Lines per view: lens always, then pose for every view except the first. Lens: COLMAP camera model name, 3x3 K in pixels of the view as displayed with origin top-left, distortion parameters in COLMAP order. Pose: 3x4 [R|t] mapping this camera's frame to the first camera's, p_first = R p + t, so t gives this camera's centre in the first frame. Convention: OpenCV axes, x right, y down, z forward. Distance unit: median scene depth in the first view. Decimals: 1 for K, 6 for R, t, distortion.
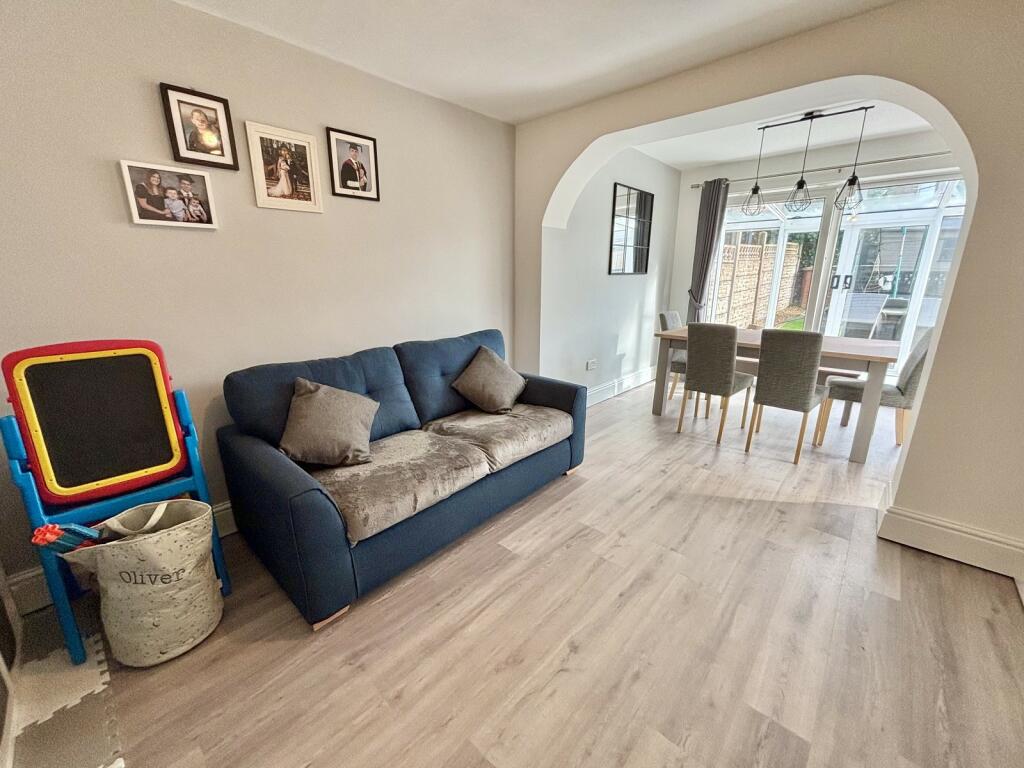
lens RADIAL K [[412.8, 0, 509.5], [0, 412.8, 382.5], [0, 0, 1]] dist [-0.002841, 0.000723]
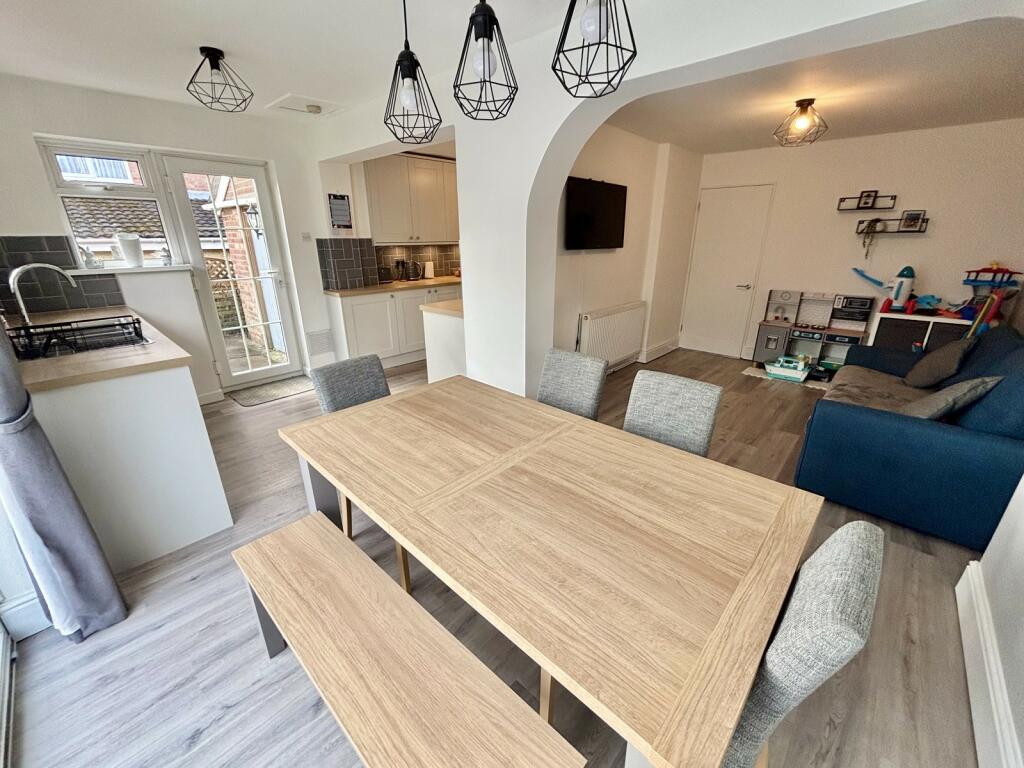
lens RADIAL K [[412.8, 0, 510.6], [0, 412.8, 385.8], [0, 0, 1]] dist [-0.002841, 0.000723]
pose [[-0.999961, 0.006458, 0.006013, 1.086278], [0.008734, 0.821168, 0.570620, -0.681265], [-0.001252, 0.570651, -0.821192, 2.233697]]
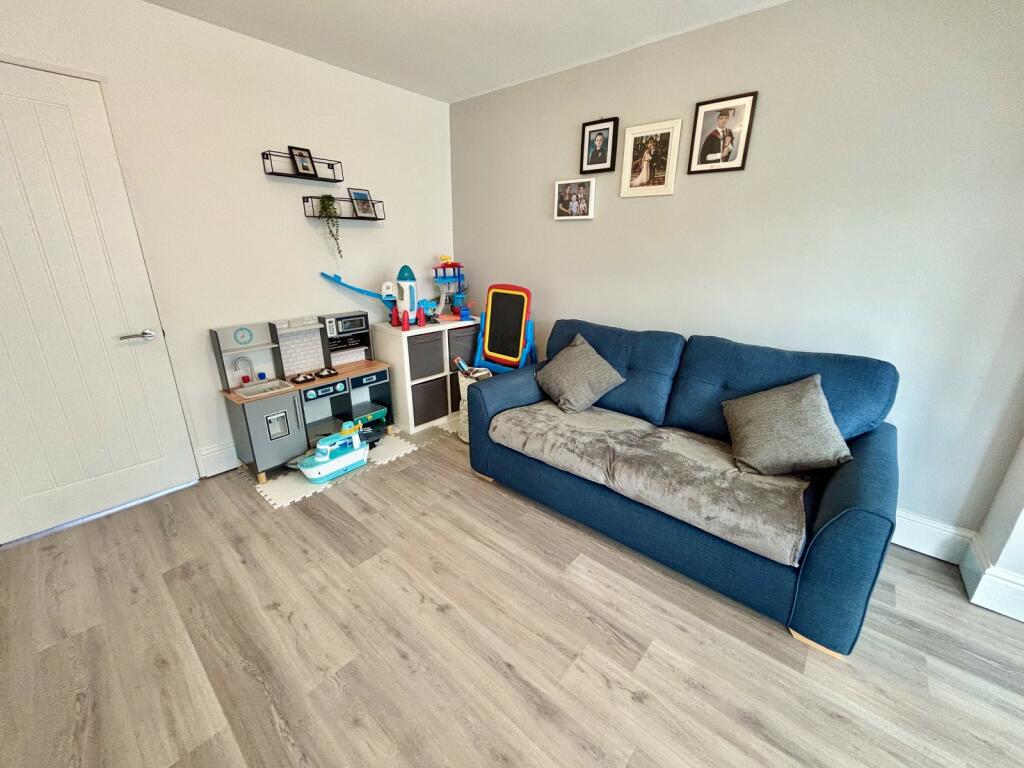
lens RADIAL K [[412.8, 0, 512.4], [0, 412.8, 381.4], [0, 0, 1]] dist [-0.002841, 0.000723]
pose [[0.029395, 0.324061, -0.945579, 0.737216], [-0.271097, 0.913116, 0.304508, -0.207266], [0.962103, 0.247393, 0.114693, 0.670970]]
